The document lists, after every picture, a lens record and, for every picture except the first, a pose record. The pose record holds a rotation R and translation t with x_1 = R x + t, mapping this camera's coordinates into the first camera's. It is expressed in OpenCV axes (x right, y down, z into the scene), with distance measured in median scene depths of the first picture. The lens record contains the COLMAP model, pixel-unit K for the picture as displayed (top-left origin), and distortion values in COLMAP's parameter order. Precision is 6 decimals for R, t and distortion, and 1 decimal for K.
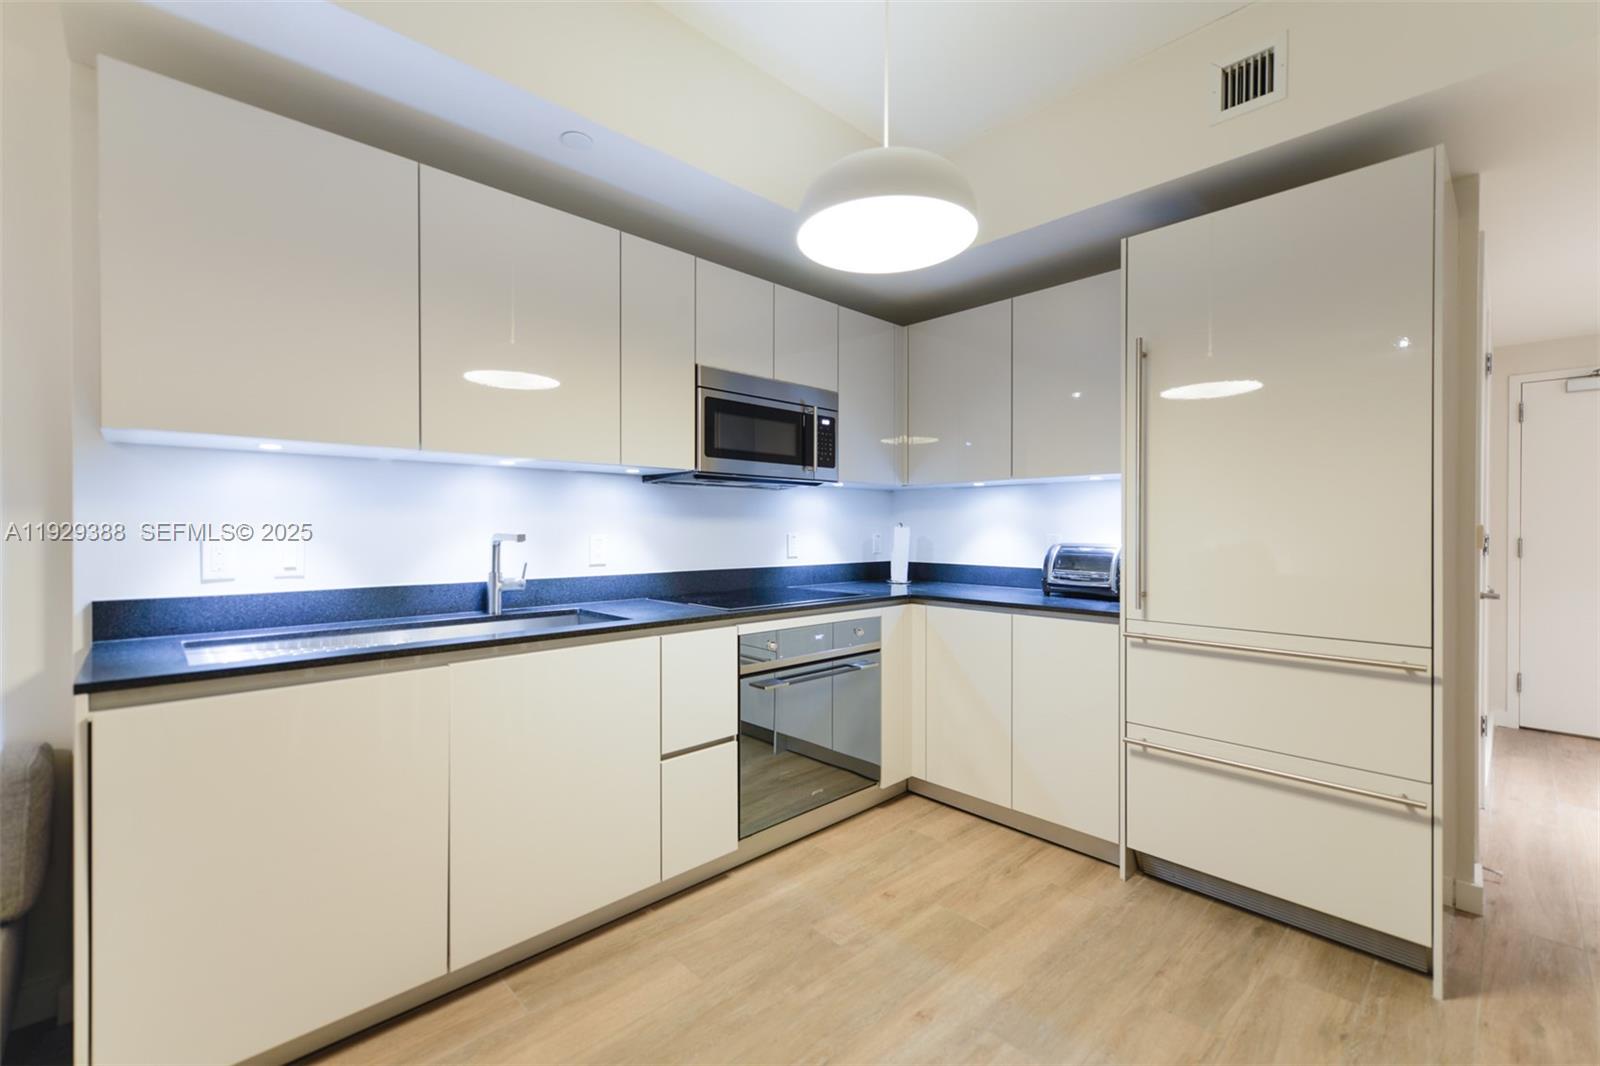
lens RADIAL K [[675.1, 0, 803.1], [0, 675.1, 531.0], [0, 0, 1]] dist [0.009165, -0.000551]
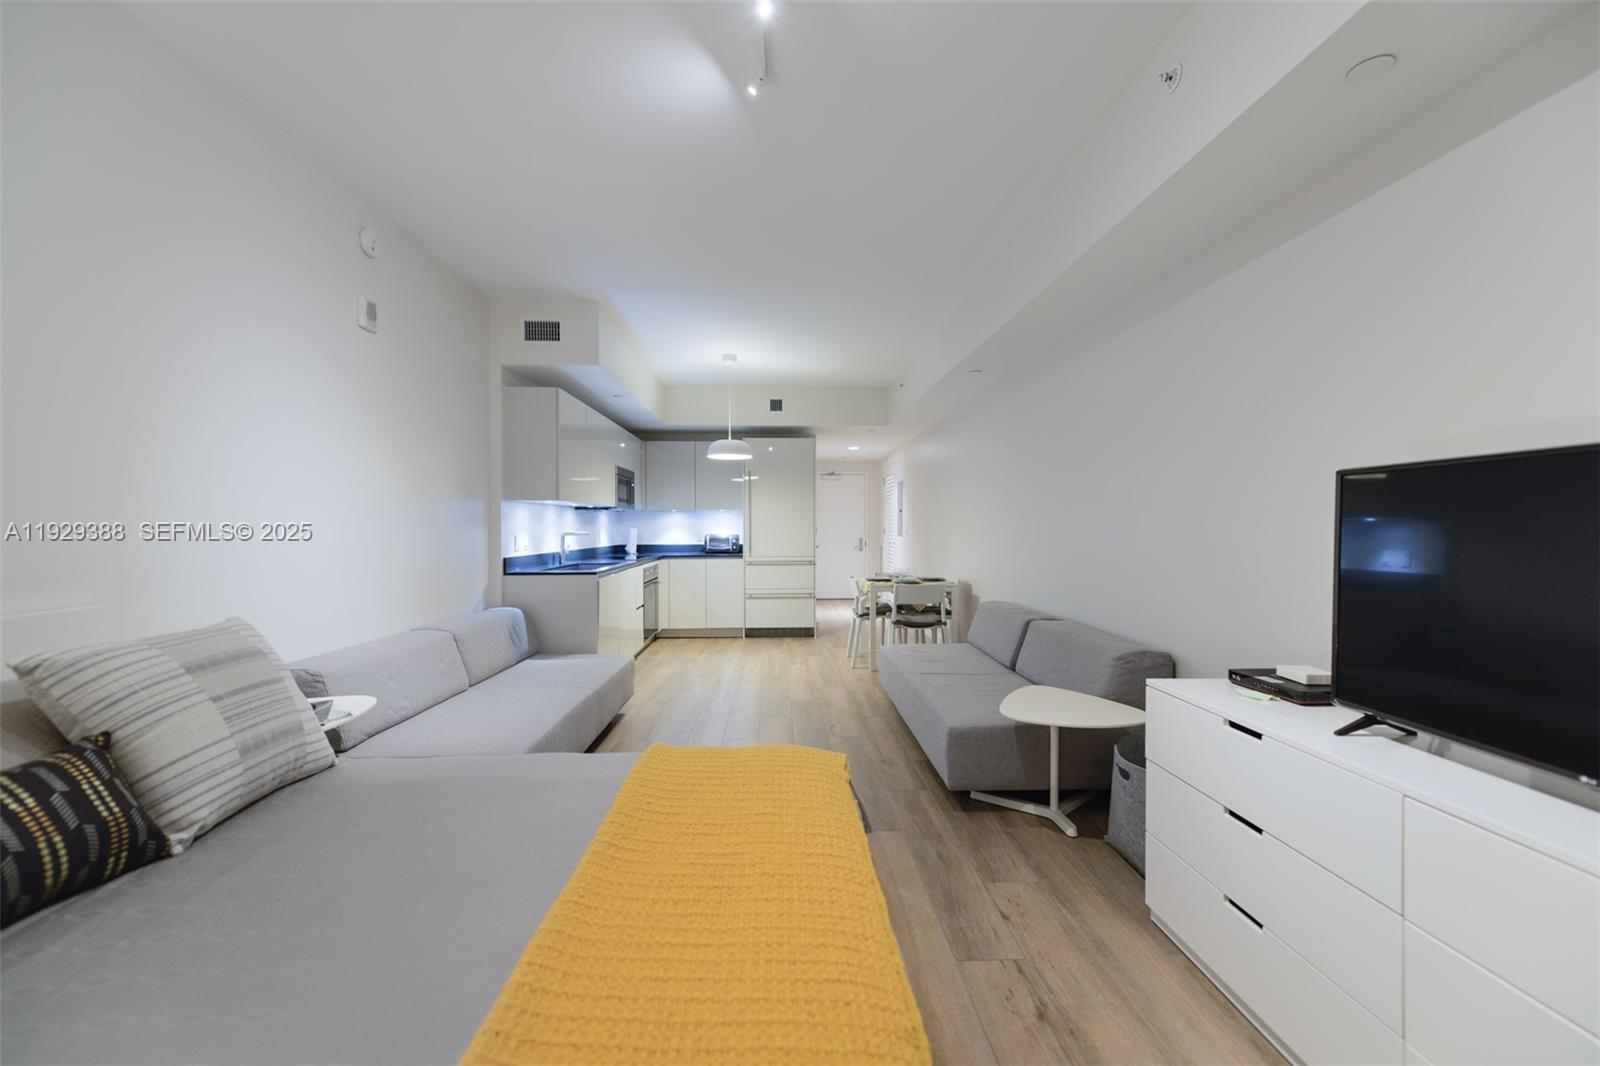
lens RADIAL K [[631.1, 0, 802.3], [0, 631.1, 531.4], [0, 0, 1]] dist [0.016492, -0.003103]
pose [[0.660837, -0.010188, 0.750460, -1.602214], [0.007378, 0.999948, 0.007078, -0.010362], [-0.750493, 0.000859, 0.660878, -1.193488]]
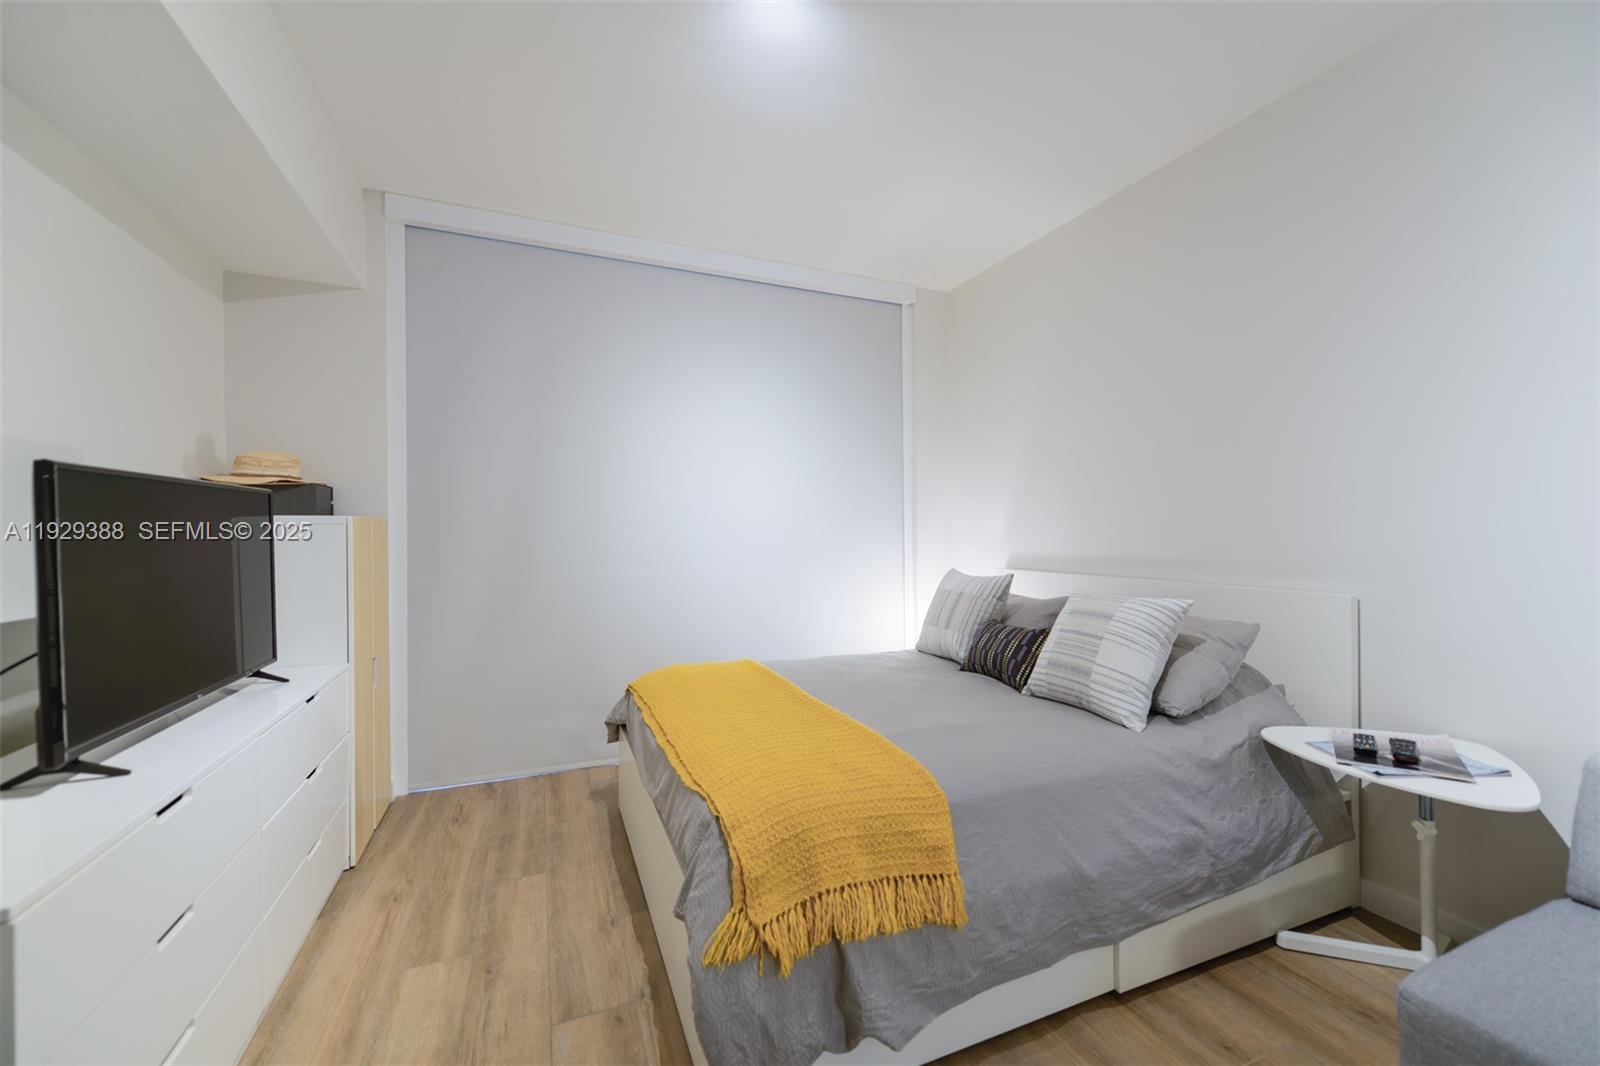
lens RADIAL K [[631.1, 0, 802.3], [0, 631.1, 531.4], [0, 0, 1]] dist [0.016492, -0.003103]
pose [[-0.354093, -0.000112, -0.935210, -0.456114], [-0.001416, 0.999999, 0.000417, -0.009266], [0.935209, 0.001472, -0.354093, -0.426335]]
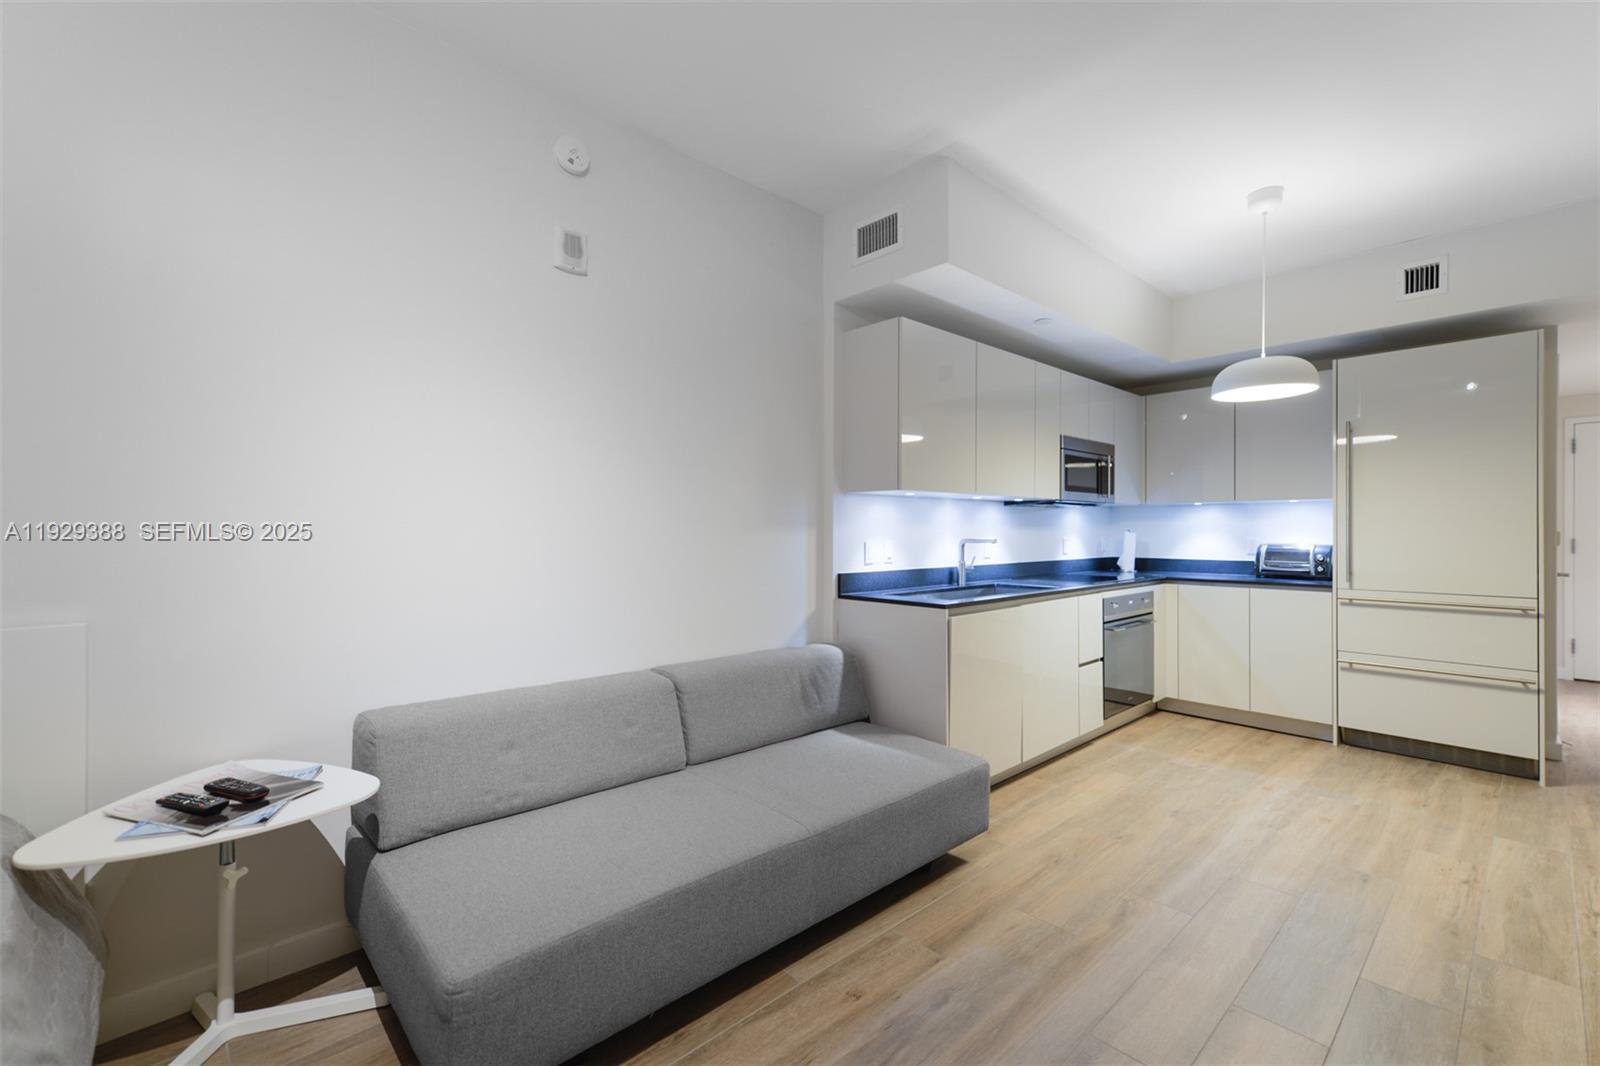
lens RADIAL K [[686.6, 0, 800.0], [0, 686.6, 533.0], [0, 0, 1]] dist [0.017467, 0.000195]
pose [[0.999927, -0.003345, -0.011642, -0.831252], [0.003329, 0.999993, -0.001423, -0.009144], [0.011647, 0.001384, 0.999931, -0.729446]]
